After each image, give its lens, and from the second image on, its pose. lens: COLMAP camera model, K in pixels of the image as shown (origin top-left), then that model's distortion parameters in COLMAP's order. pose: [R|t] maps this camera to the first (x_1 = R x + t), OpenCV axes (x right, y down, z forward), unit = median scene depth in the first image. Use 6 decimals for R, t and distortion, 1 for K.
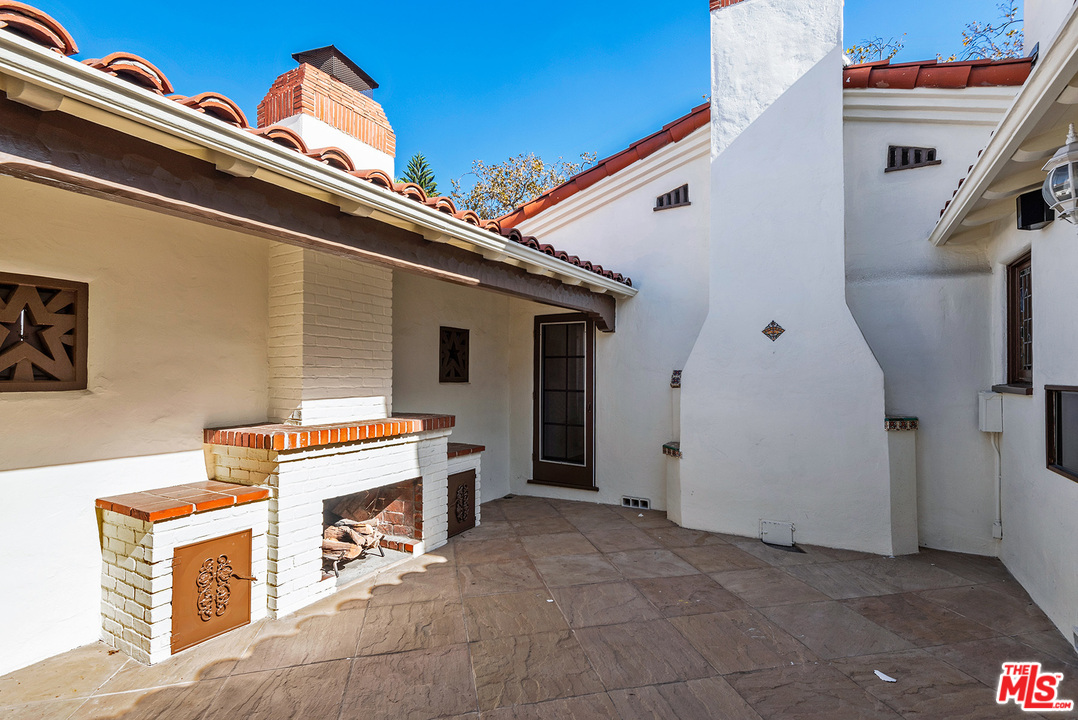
lens RADIAL K [[499.2, 0, 543.9], [0, 499.2, 365.4], [0, 0, 1]] dist [0.039813, -0.014787]
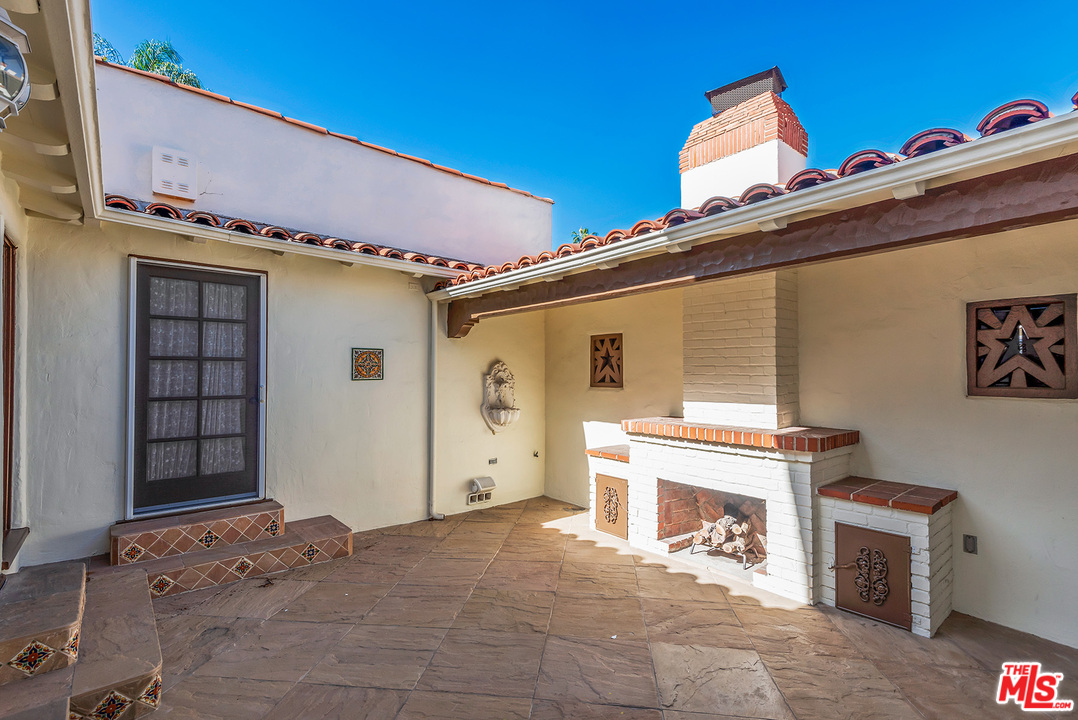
lens RADIAL K [[499.2, 0, 543.9], [0, 499.2, 365.4], [0, 0, 1]] dist [0.039813, -0.014787]
pose [[-0.309492, -0.029487, -0.950445, 0.819636], [0.006043, 0.999438, -0.032975, 0.018368], [0.950883, -0.015949, -0.309139, 1.048528]]
